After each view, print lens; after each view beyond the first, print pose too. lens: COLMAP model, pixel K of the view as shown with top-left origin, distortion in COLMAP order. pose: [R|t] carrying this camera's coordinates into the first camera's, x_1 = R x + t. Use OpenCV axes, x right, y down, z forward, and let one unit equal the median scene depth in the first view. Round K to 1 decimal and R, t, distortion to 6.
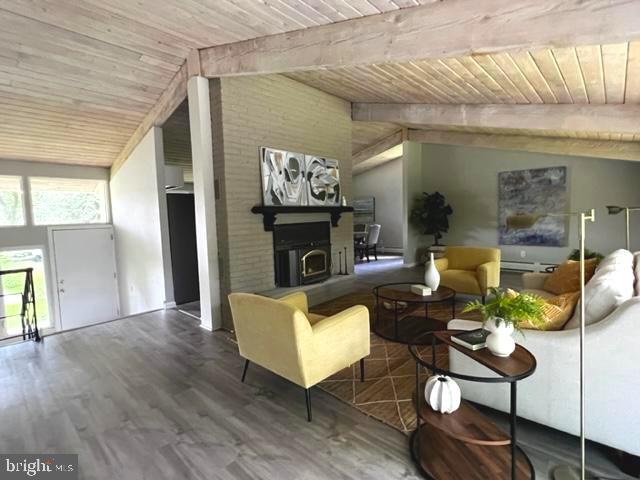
lens RADIAL K [[321.7, 0, 315.9], [0, 321.7, 237.9], [0, 0, 1]] dist [-0.000604, -0.000166]
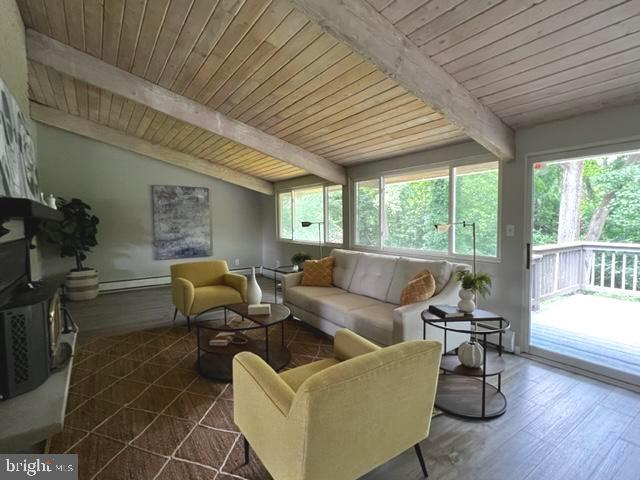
lens RADIAL K [[321.4, 0, 320.2], [0, 321.4, 236.9], [0, 0, 1]] dist [0.000384, 0.000065]
pose [[0.208829, -0.019477, 0.977758, -0.273729], [0.076067, 0.997096, 0.003616, -0.015426], [-0.974989, 0.073621, 0.209704, 0.338811]]
